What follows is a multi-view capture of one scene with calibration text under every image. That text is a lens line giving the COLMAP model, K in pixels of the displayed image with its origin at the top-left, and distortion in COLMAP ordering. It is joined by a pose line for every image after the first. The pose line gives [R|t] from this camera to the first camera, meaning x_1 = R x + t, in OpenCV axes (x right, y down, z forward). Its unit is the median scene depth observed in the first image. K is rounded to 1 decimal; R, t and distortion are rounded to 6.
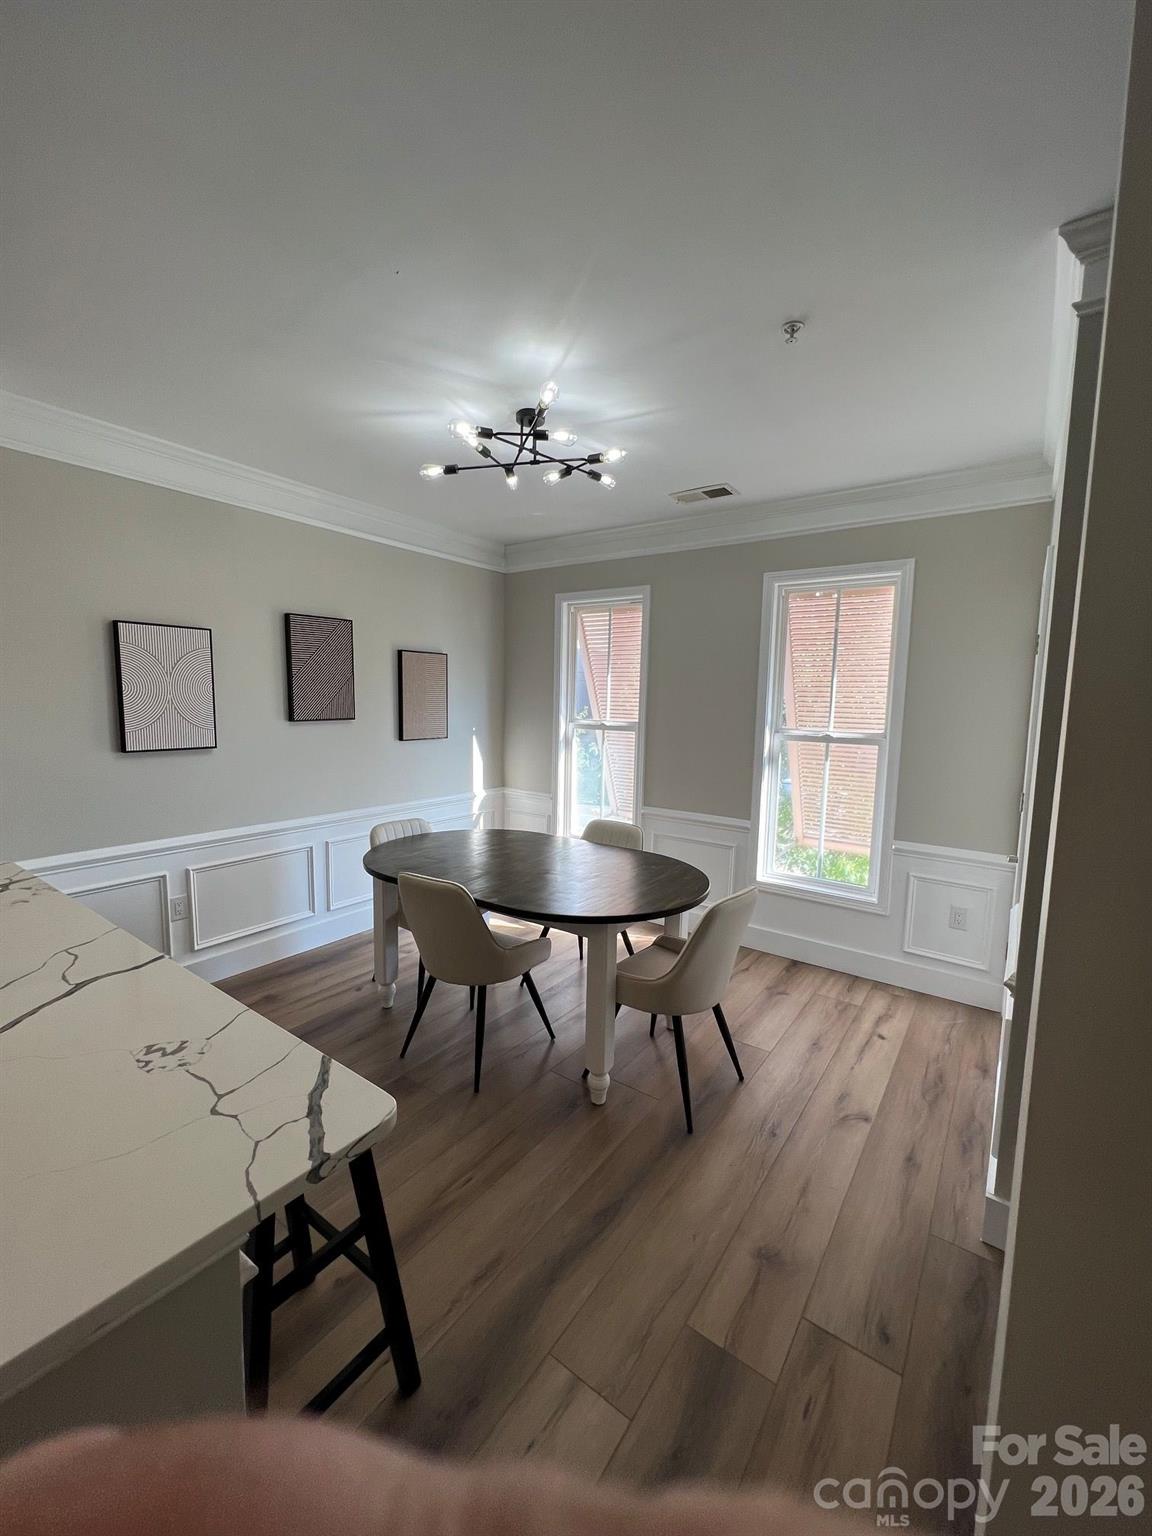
lens RADIAL K [[612.9, 0, 580.5], [0, 612.9, 764.9], [0, 0, 1]] dist [0.000002, -0.000005]
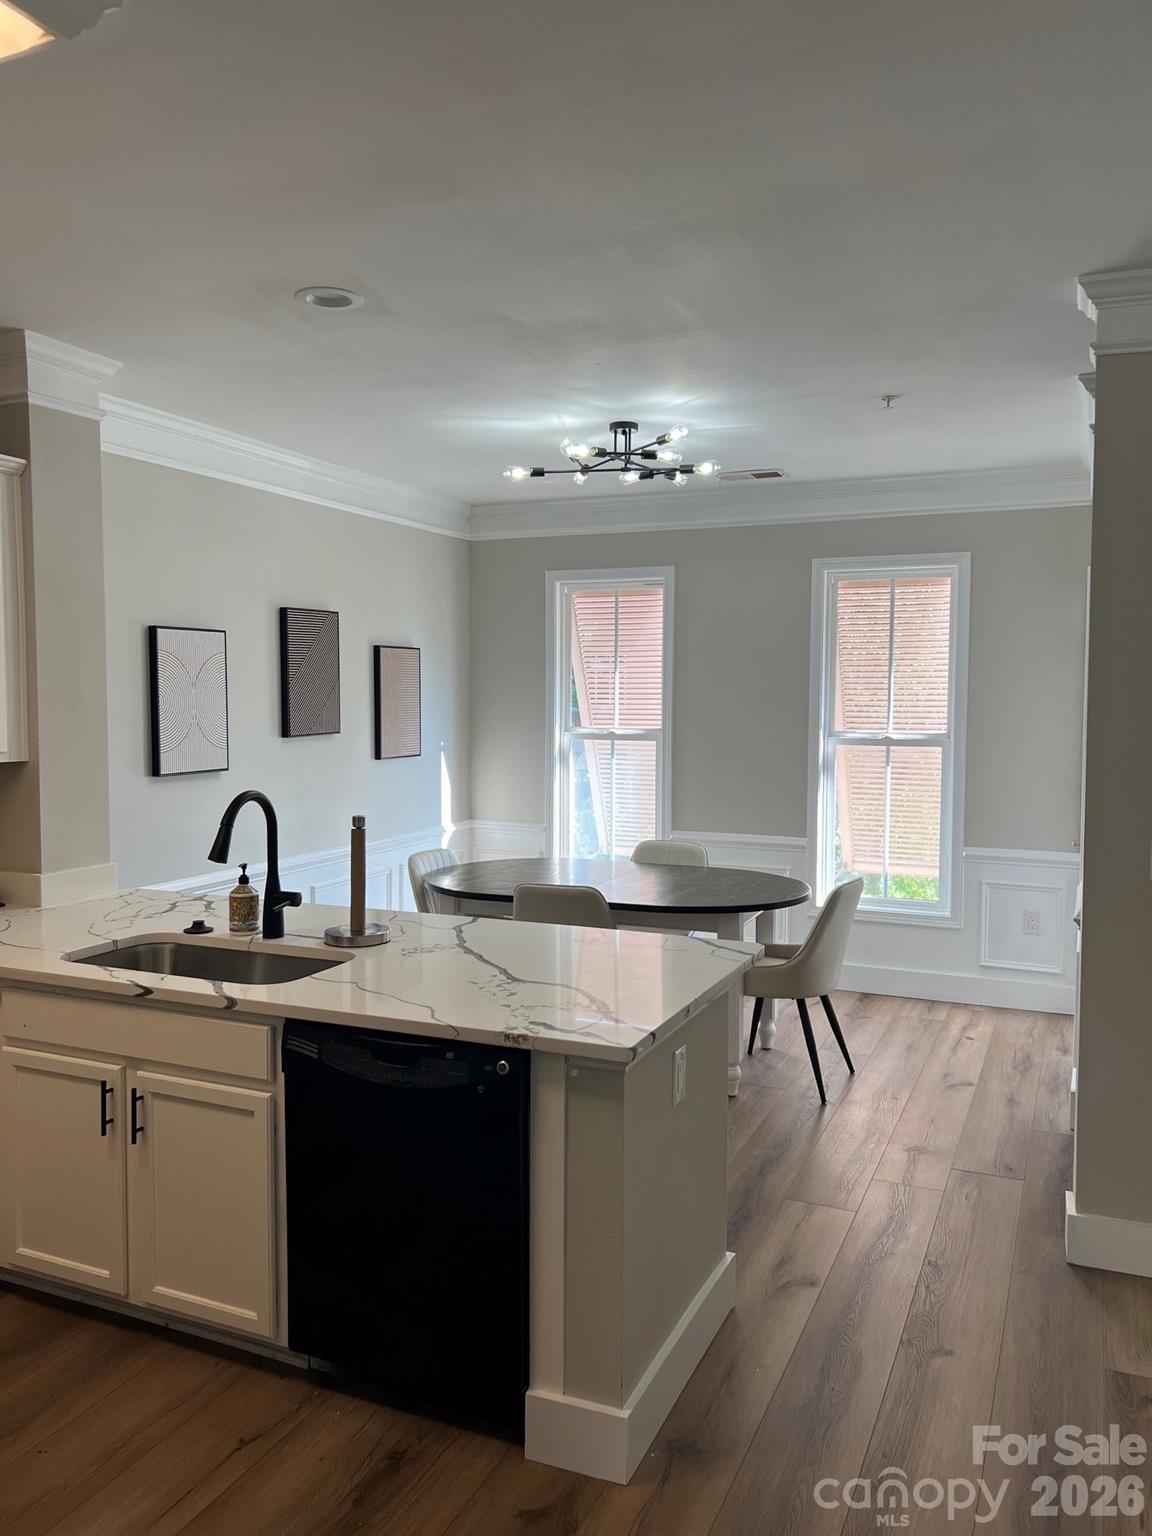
lens RADIAL K [[1157.9, 0, 576.0], [0, 1157.9, 768.0], [0, 0, 1]] dist [0.057538, -0.077393]
pose [[0.978238, -0.031696, 0.205049, -0.441705], [0.040182, 0.998494, -0.037357, 0.046506], [-0.203556, 0.044783, 0.978038, -0.642813]]
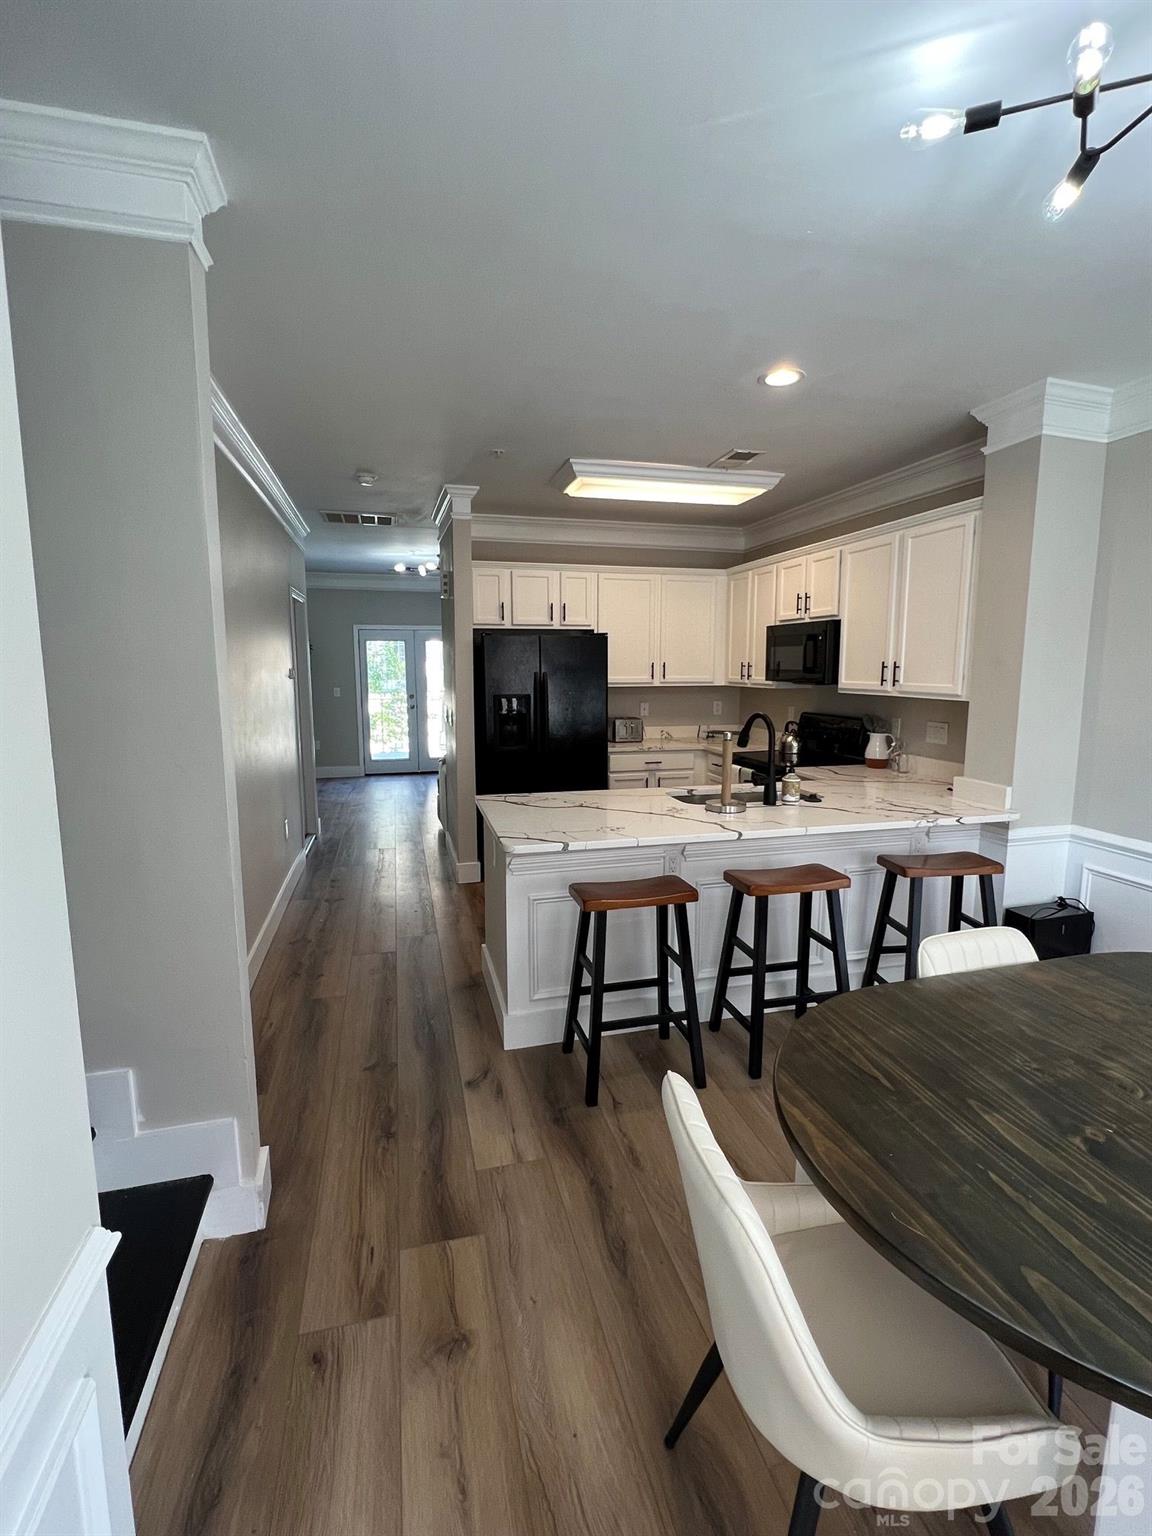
lens RADIAL K [[721.7, 0, 576.0], [0, 721.7, 768.0], [0, 0, 1]] dist [0.000307, 0.000036]
pose [[-0.643080, 0.087054, -0.760835, 0.458429], [-0.095267, 0.976706, 0.192277, -0.076996], [0.759850, 0.196132, -0.619806, 0.826851]]
